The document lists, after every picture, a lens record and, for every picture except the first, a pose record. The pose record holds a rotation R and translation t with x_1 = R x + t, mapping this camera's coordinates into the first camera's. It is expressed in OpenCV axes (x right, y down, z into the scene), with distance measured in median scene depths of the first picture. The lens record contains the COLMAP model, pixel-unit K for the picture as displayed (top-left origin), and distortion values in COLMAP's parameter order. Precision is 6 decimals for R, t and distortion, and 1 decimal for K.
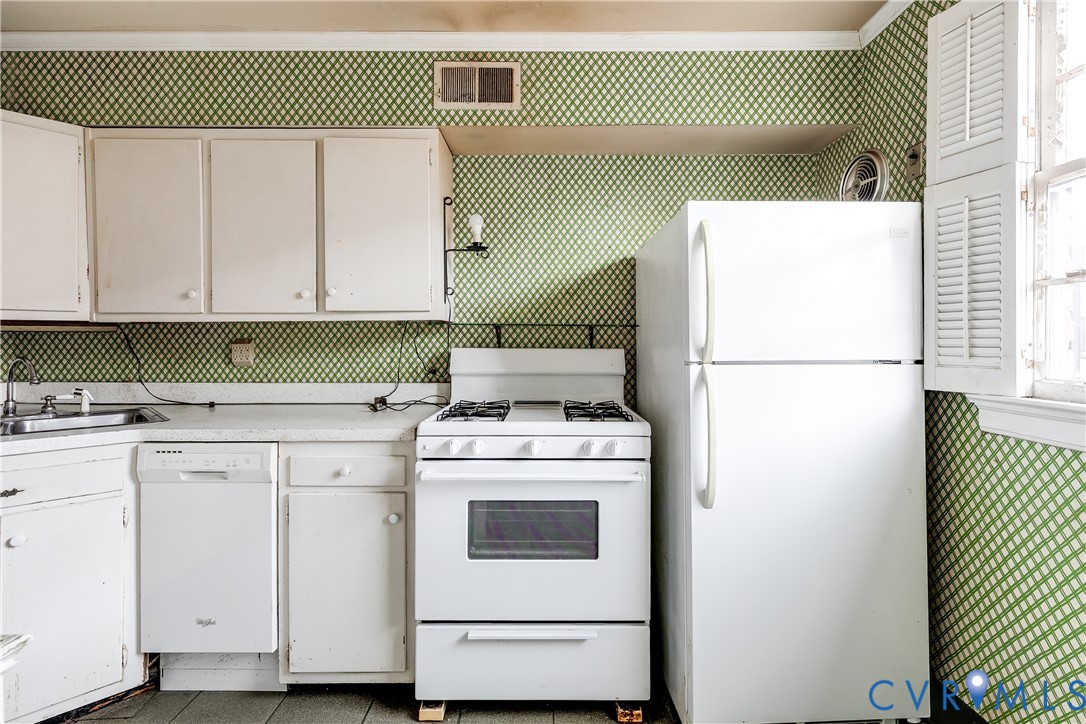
lens RADIAL K [[497.2, 0, 536.1], [0, 497.2, 345.5], [0, 0, 1]] dist [0.005233, -0.001675]
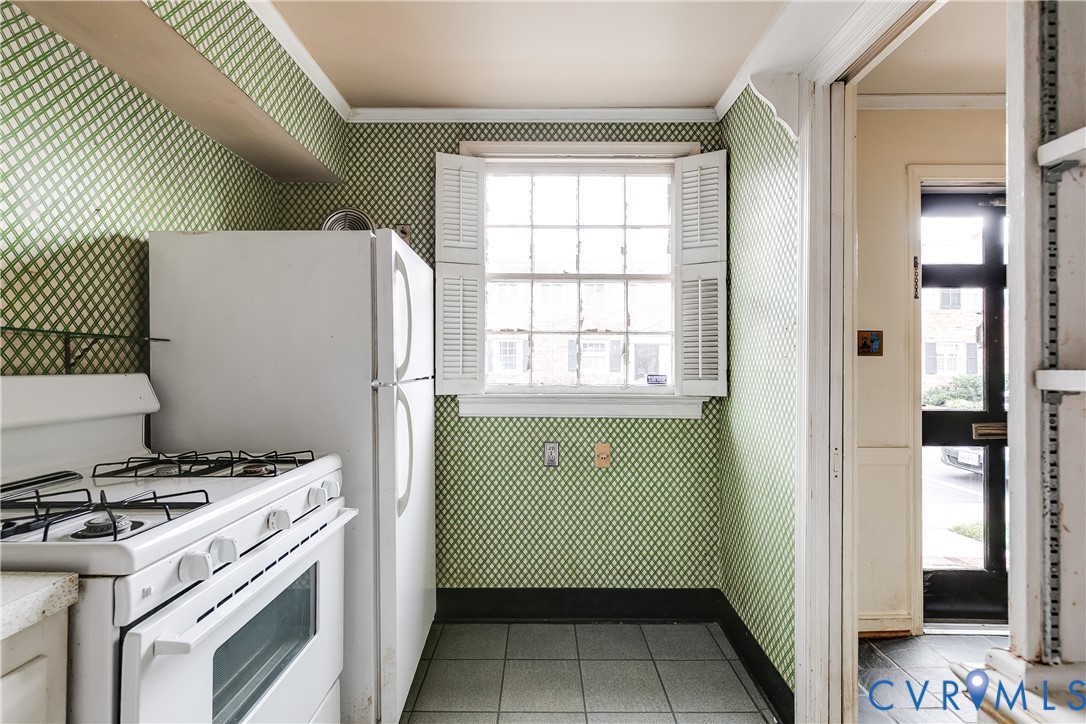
lens RADIAL K [[497.2, 0, 542.2], [0, 497.2, 362.5], [0, 0, 1]] dist [0.005233, -0.001675]
pose [[-0.006839, 0.000188, 0.999977, -0.478396], [0.002759, 0.999996, -0.000169, -0.006030], [-0.999973, 0.002758, -0.006839, 0.449597]]
